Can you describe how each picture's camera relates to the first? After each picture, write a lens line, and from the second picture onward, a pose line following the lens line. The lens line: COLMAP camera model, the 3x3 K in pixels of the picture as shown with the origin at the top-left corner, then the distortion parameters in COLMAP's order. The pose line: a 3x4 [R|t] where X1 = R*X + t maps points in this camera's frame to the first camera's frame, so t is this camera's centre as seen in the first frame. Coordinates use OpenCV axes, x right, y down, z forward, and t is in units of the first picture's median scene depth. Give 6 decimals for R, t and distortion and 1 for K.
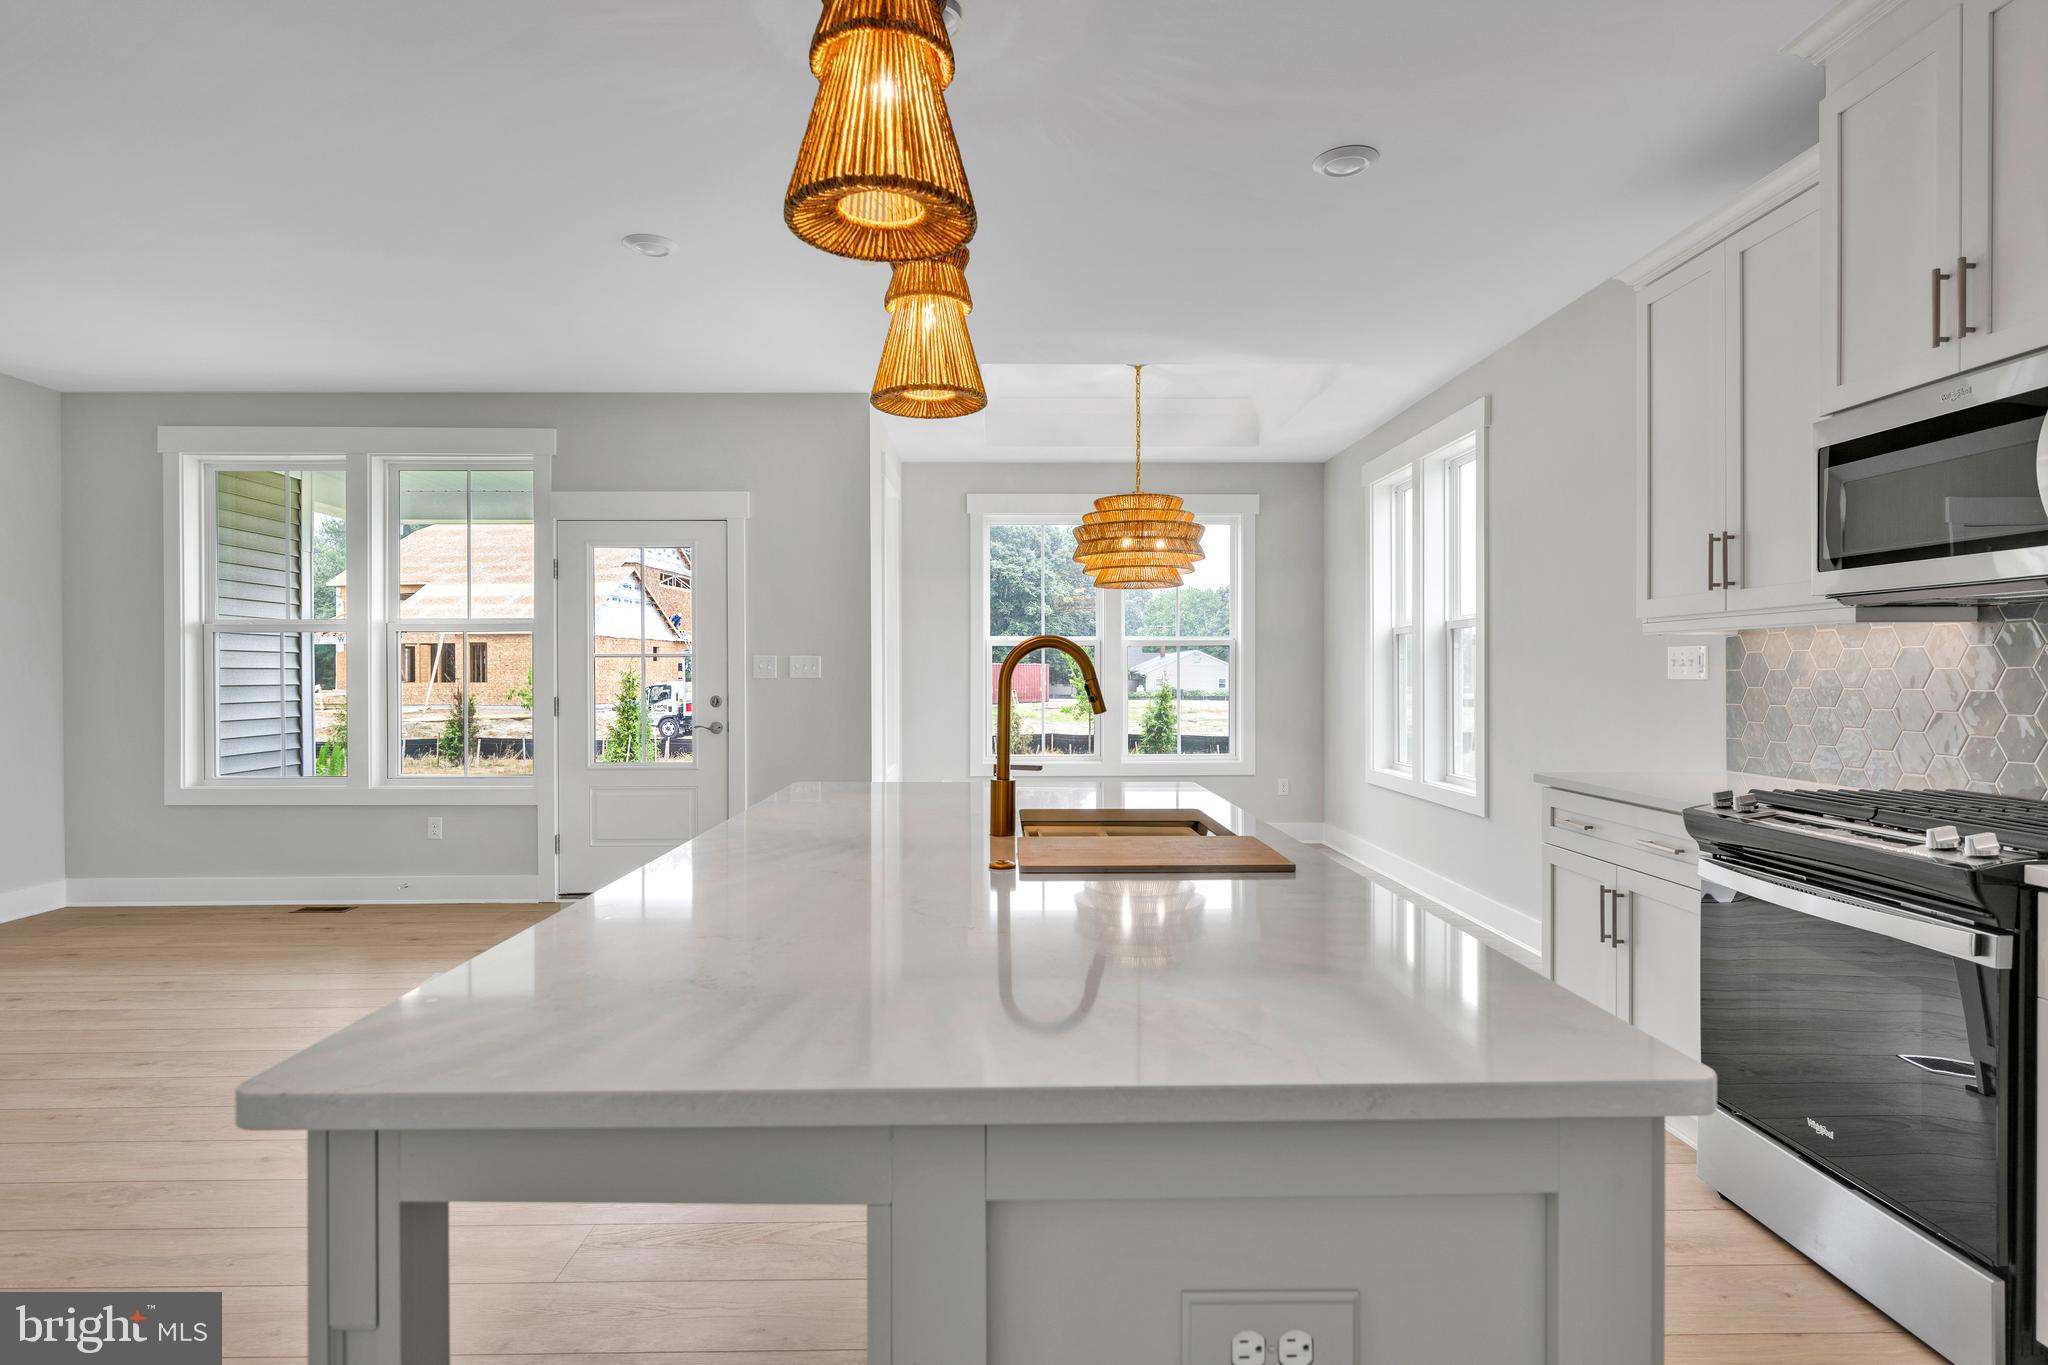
lens RADIAL K [[1056.4, 0, 1024.0], [0, 1056.4, 682.5], [0, 0, 1]] dist [-0.003027, -0.000416]
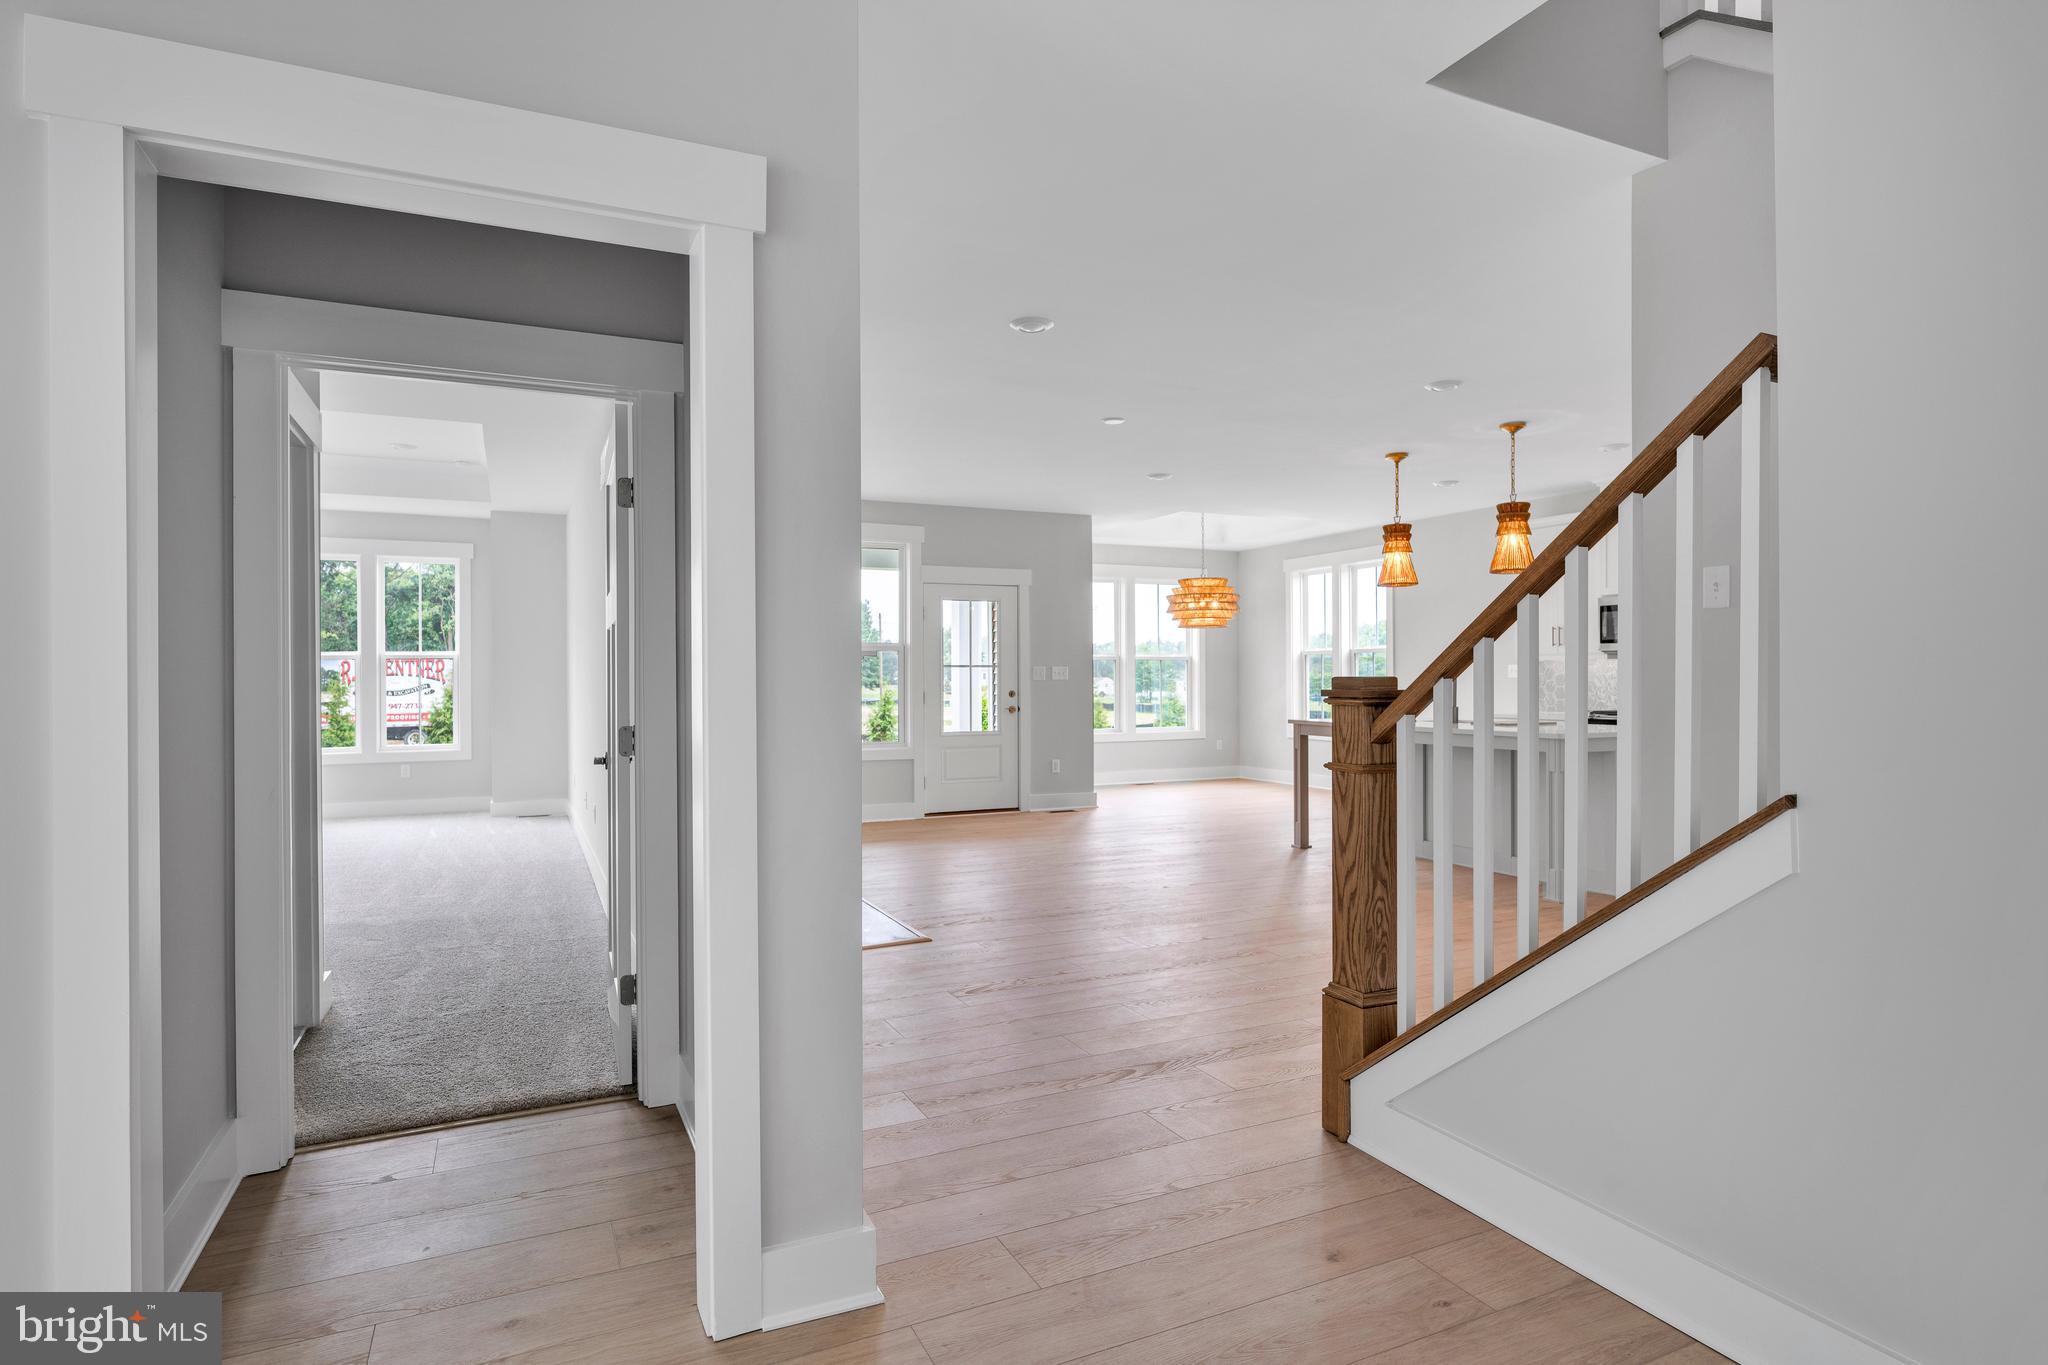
lens RADIAL K [[1082.7, 0, 1013.8], [0, 1082.7, 682.2], [0, 0, 1]] dist [-0.002607, -0.000941]
pose [[0.913945, -0.004493, 0.405812, -0.994742], [0.007175, 0.999961, -0.005088, 0.008445], [-0.405774, 0.007562, 0.913942, -0.579137]]
